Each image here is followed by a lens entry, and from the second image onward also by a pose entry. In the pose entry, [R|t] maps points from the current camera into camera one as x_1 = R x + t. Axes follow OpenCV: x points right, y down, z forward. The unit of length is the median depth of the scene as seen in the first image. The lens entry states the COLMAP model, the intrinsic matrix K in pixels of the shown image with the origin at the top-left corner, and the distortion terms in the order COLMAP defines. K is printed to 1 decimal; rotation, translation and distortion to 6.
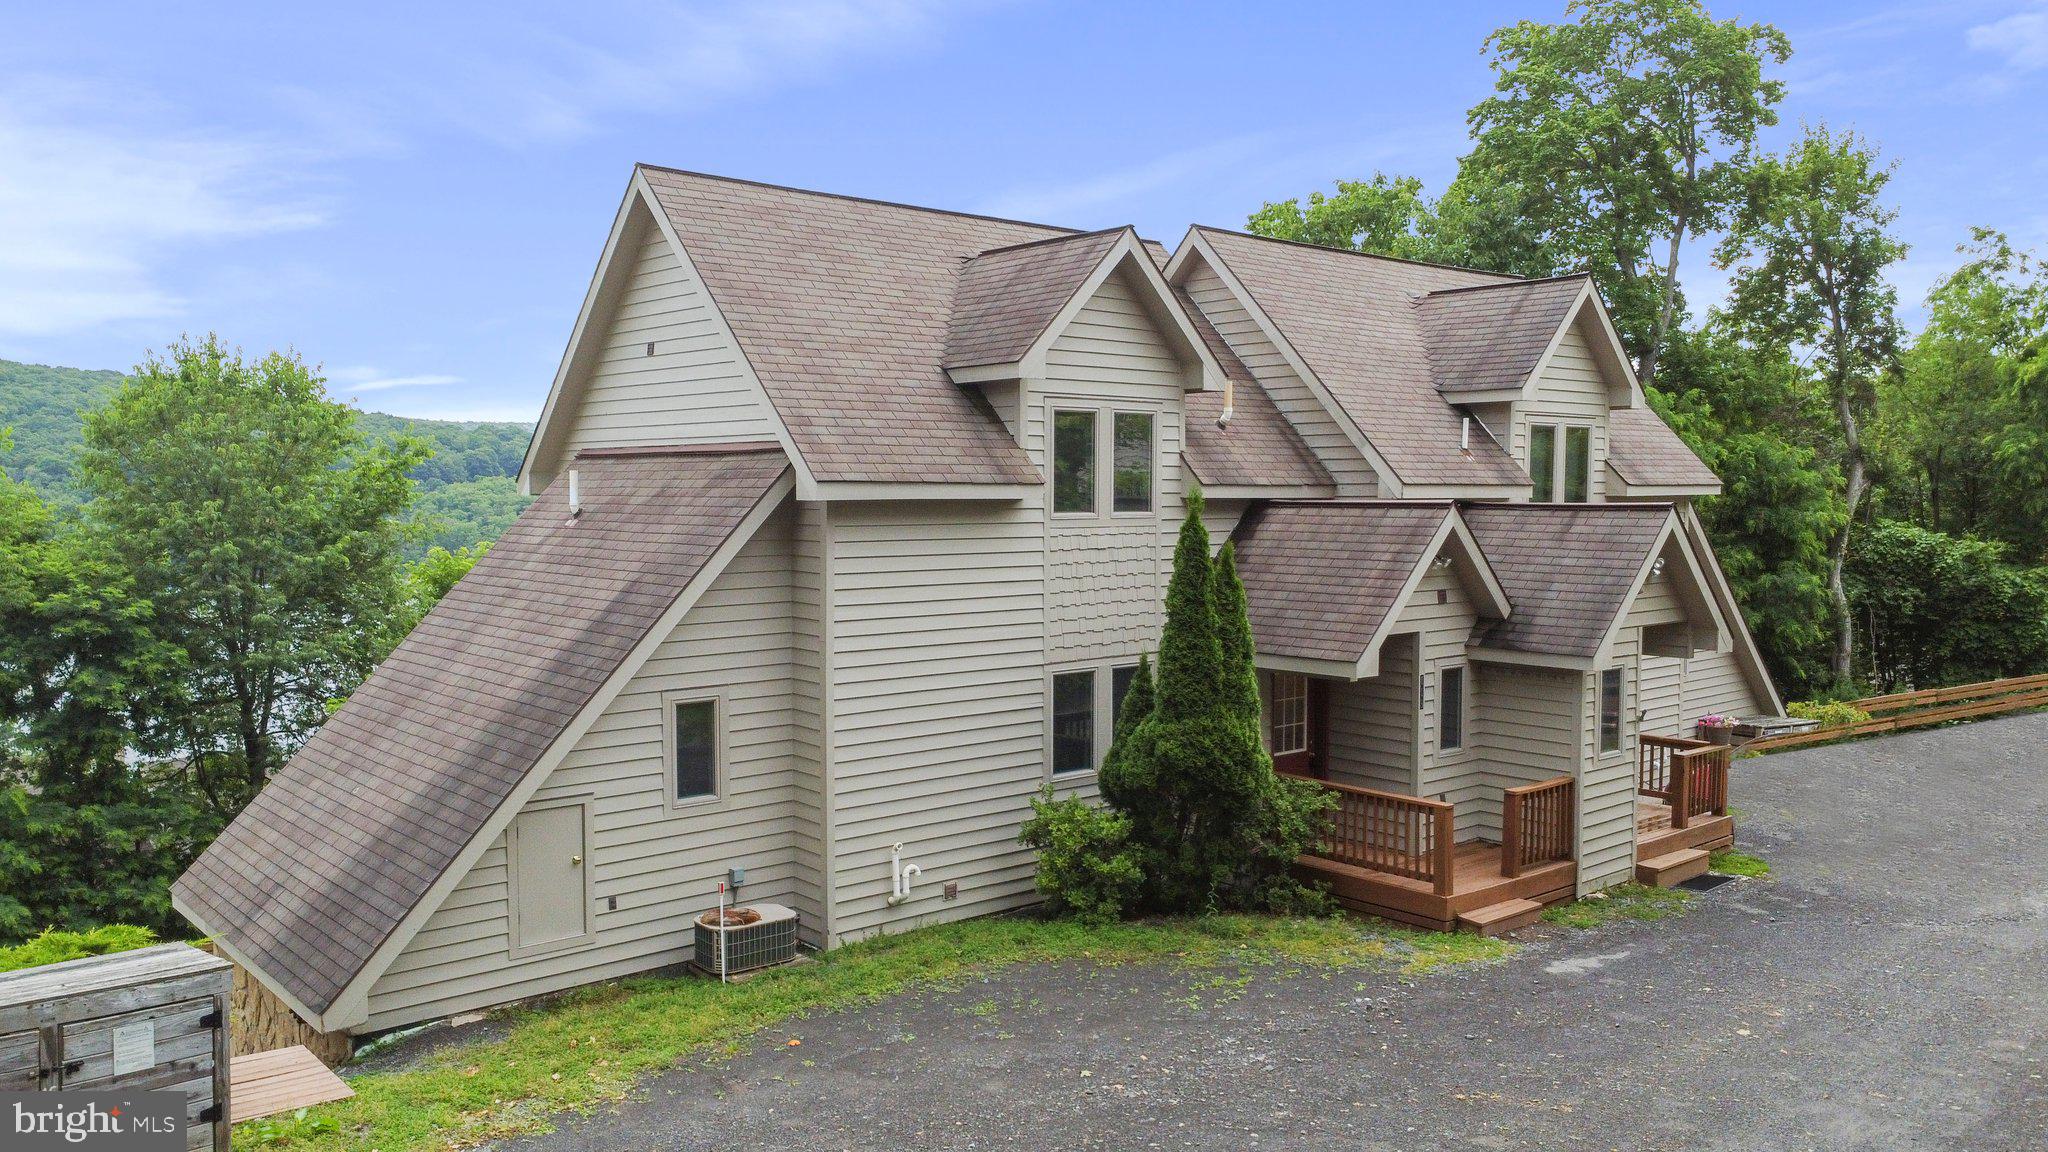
lens RADIAL K [[1538.4, 0, 1006.9], [0, 1538.4, 585.2], [0, 0, 1]] dist [0.011033, -0.001499]
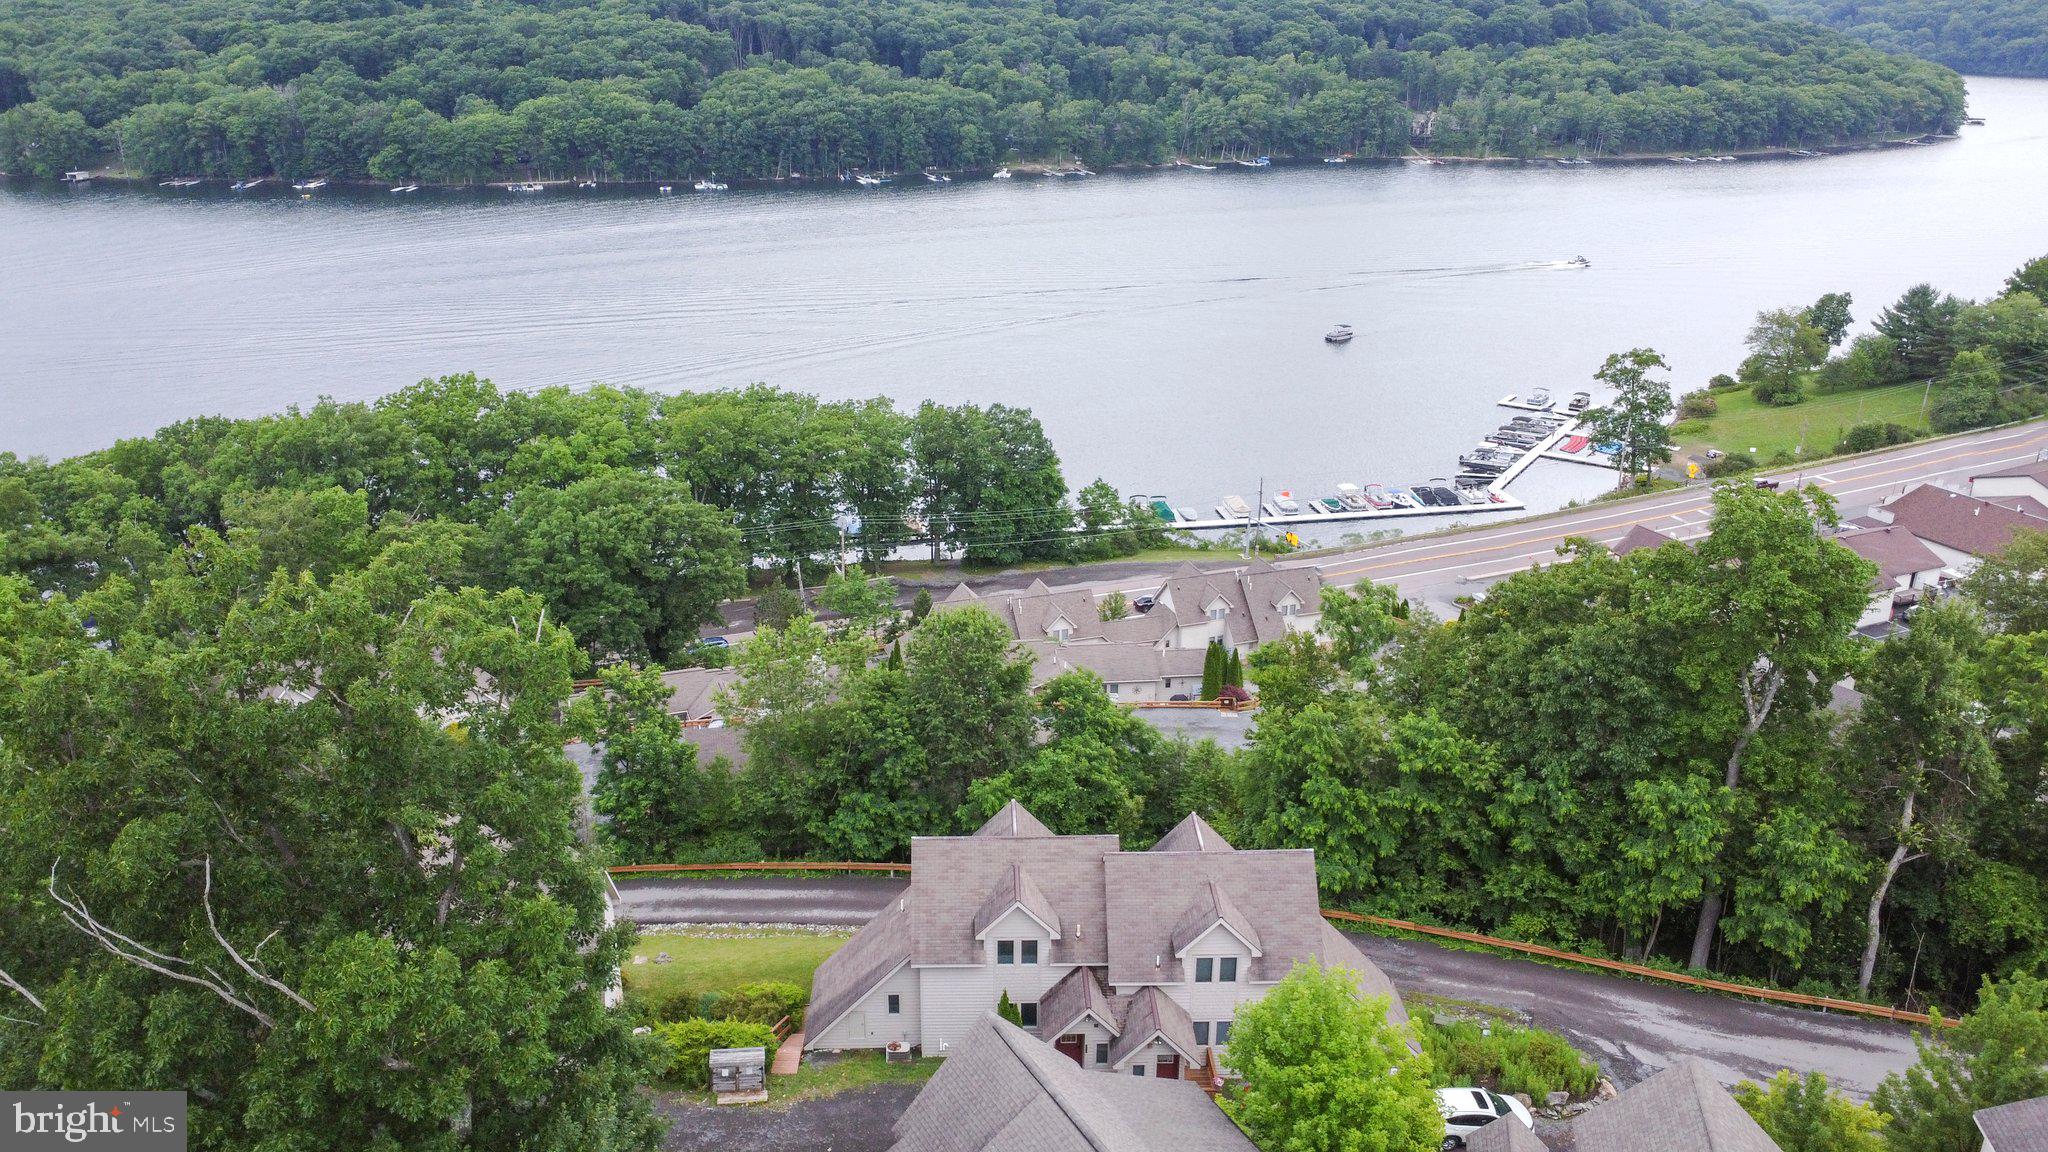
lens RADIAL K [[1538.4, 0, 1006.9], [0, 1538.4, 585.2], [0, 0, 1]] dist [0.011033, -0.001499]
pose [[0.775747, 0.232409, -0.586689, 0.044314], [-0.040636, 0.946178, 0.321086, -0.046375], [0.629735, -0.225240, 0.743438, -0.032528]]
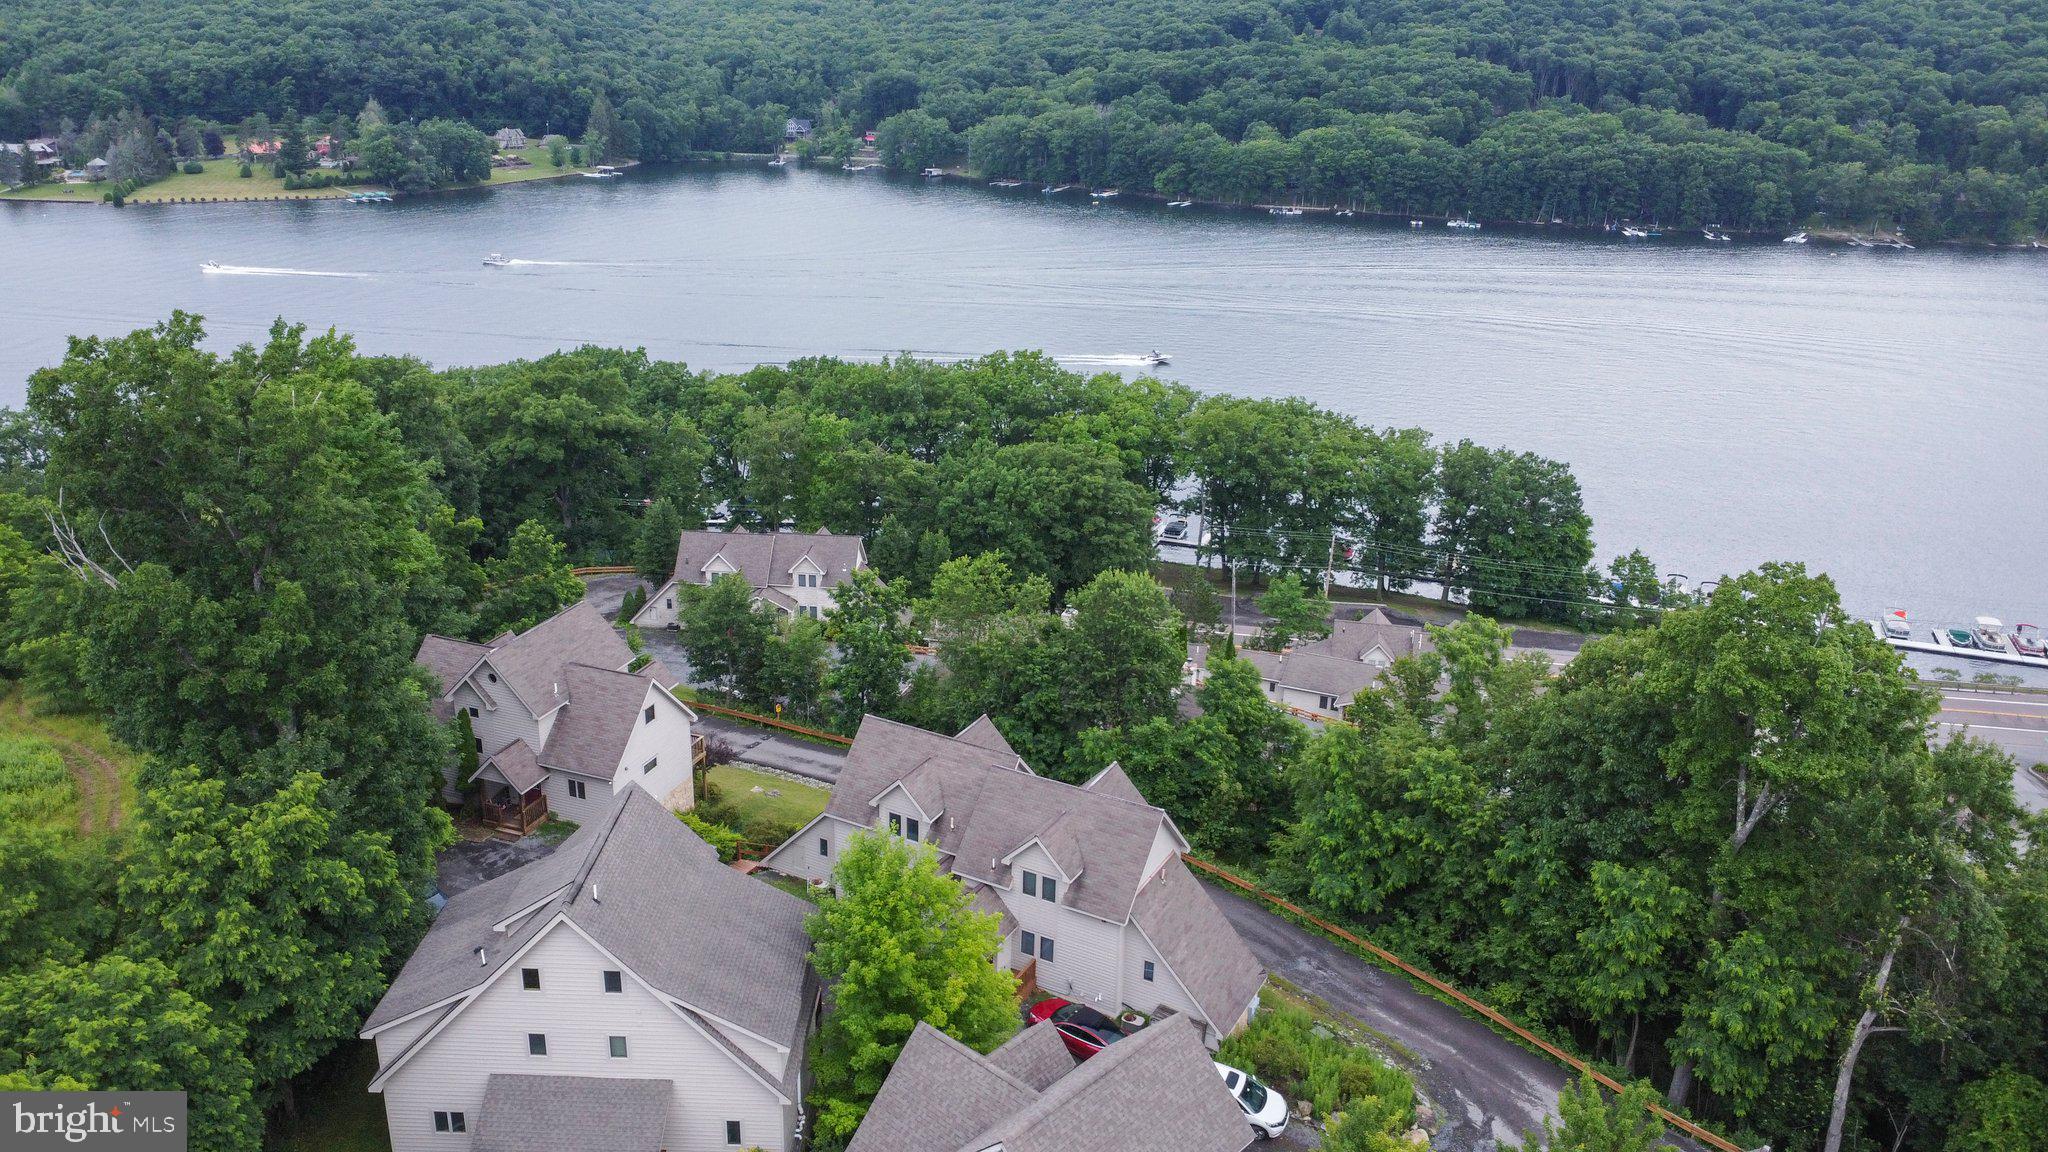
lens RADIAL K [[1538.4, 0, 1006.9], [0, 1538.4, 585.2], [0, 0, 1]] dist [0.011033, -0.001499]
pose [[0.355109, 0.336398, -0.872201, 0.080608], [-0.081400, 0.940593, 0.329634, -0.047271], [0.931274, -0.046059, 0.361396, -0.003564]]
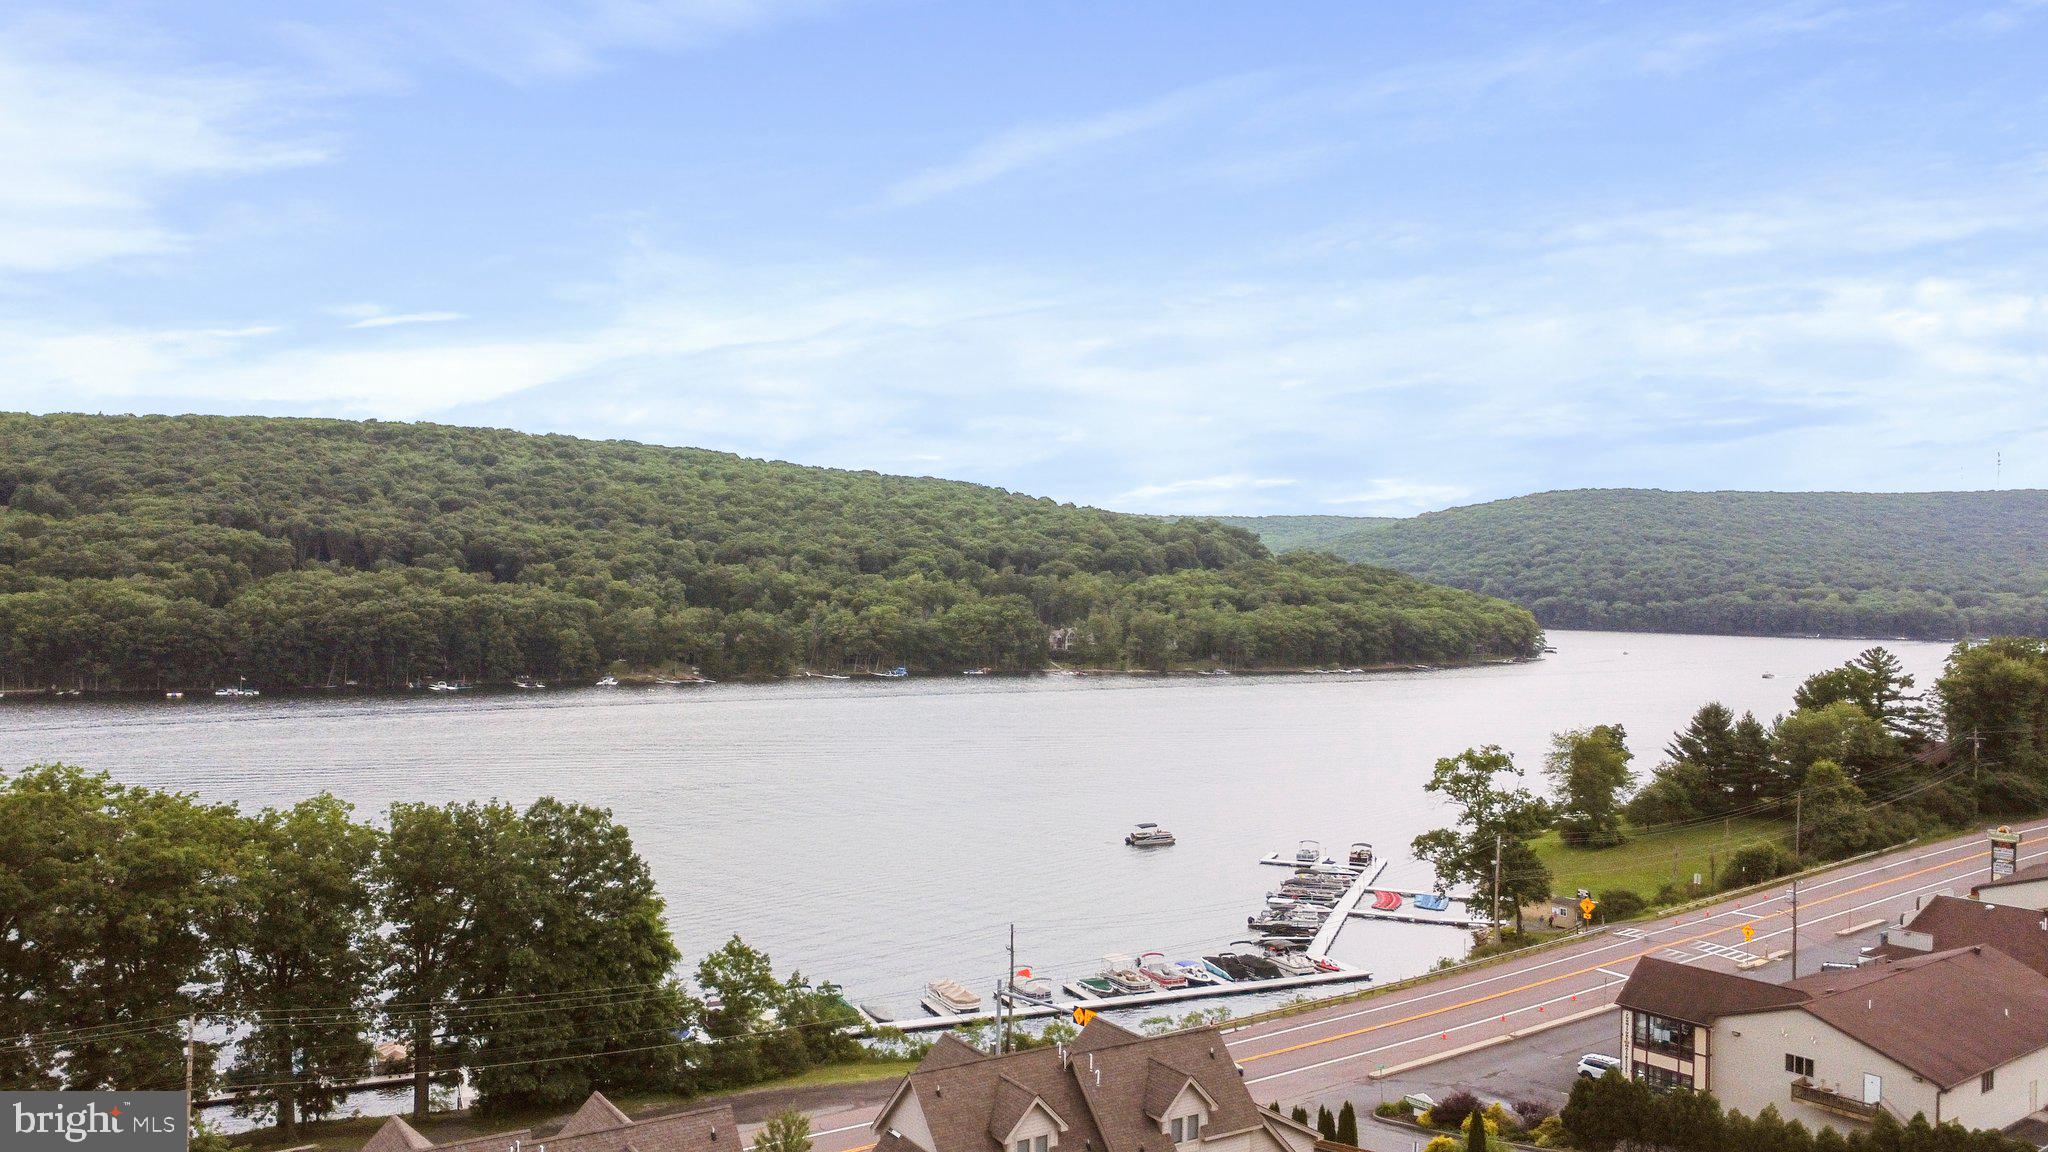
lens RADIAL K [[1538.4, 0, 1006.9], [0, 1538.4, 585.2], [0, 0, 1]] dist [0.011033, -0.001499]
pose [[0.904592, 0.015553, -0.425995, -0.019207], [-0.041219, 0.997843, -0.051096, -0.004585], [0.424281, 0.063780, 0.903281, 0.056983]]
